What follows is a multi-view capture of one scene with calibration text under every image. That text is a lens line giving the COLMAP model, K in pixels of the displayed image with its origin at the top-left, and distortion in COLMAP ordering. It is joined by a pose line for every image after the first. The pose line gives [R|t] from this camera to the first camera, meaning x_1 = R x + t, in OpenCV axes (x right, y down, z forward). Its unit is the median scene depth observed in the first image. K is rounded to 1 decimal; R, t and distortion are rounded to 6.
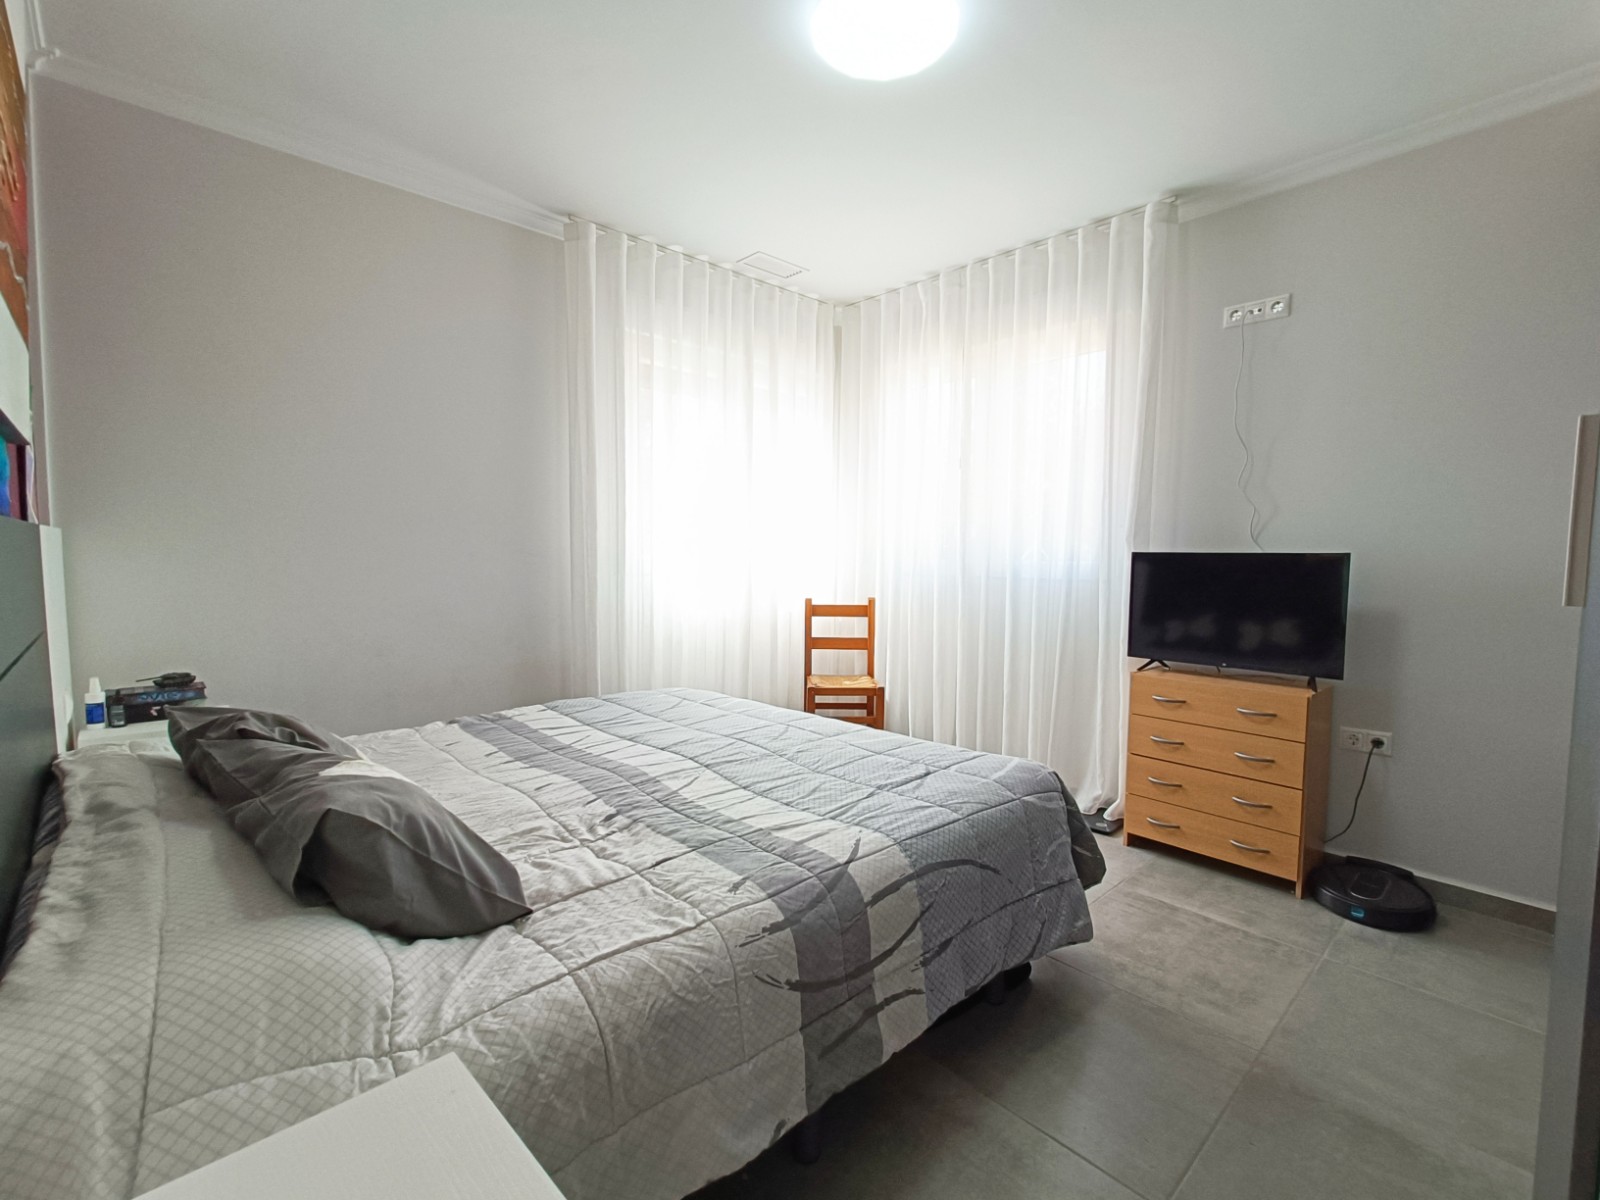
lens RADIAL K [[720.1, 0, 803.4], [0, 720.1, 597.5], [0, 0, 1]] dist [0.005126, -0.002393]
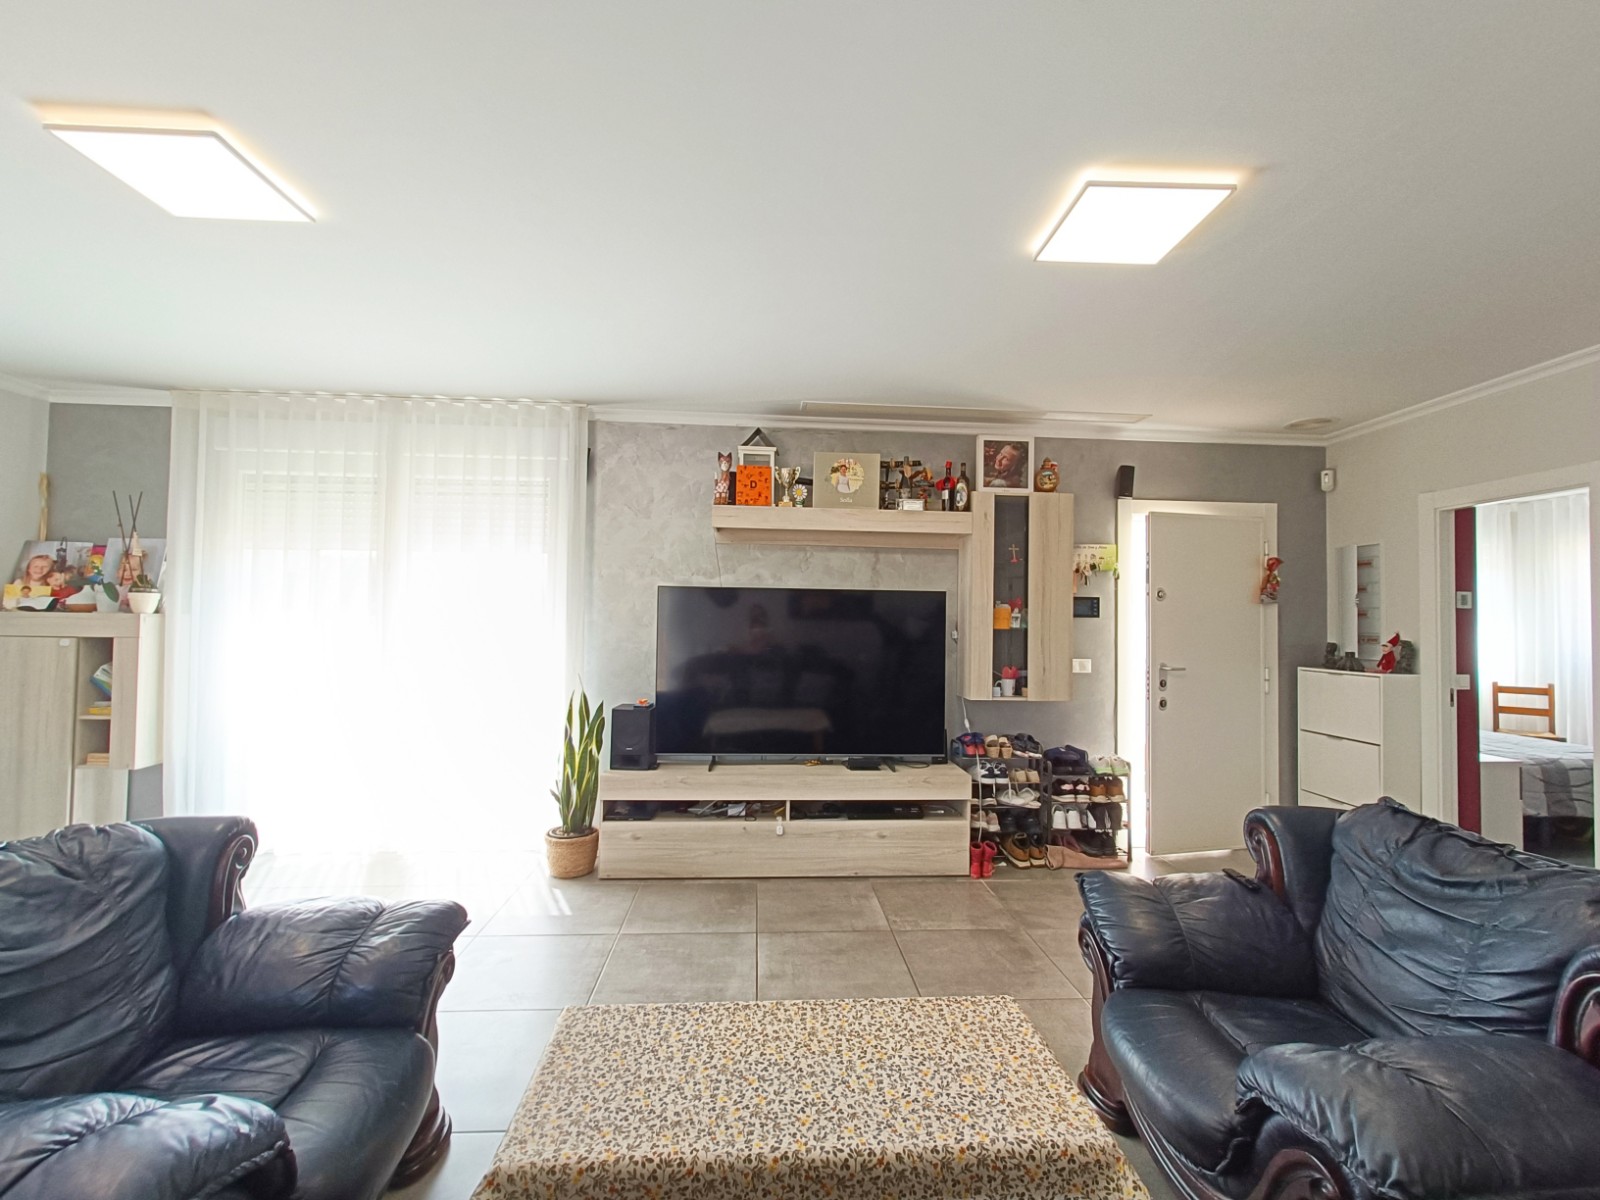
lens RADIAL K [[720.1, 0, 804.9], [0, 720.1, 596.9], [0, 0, 1]] dist [0.005126, -0.002393]
pose [[0.776203, -0.016186, -0.630276, -0.172080], [-0.052724, 0.994503, -0.090470, 0.040970], [0.628275, 0.103454, 0.771082, -1.247741]]
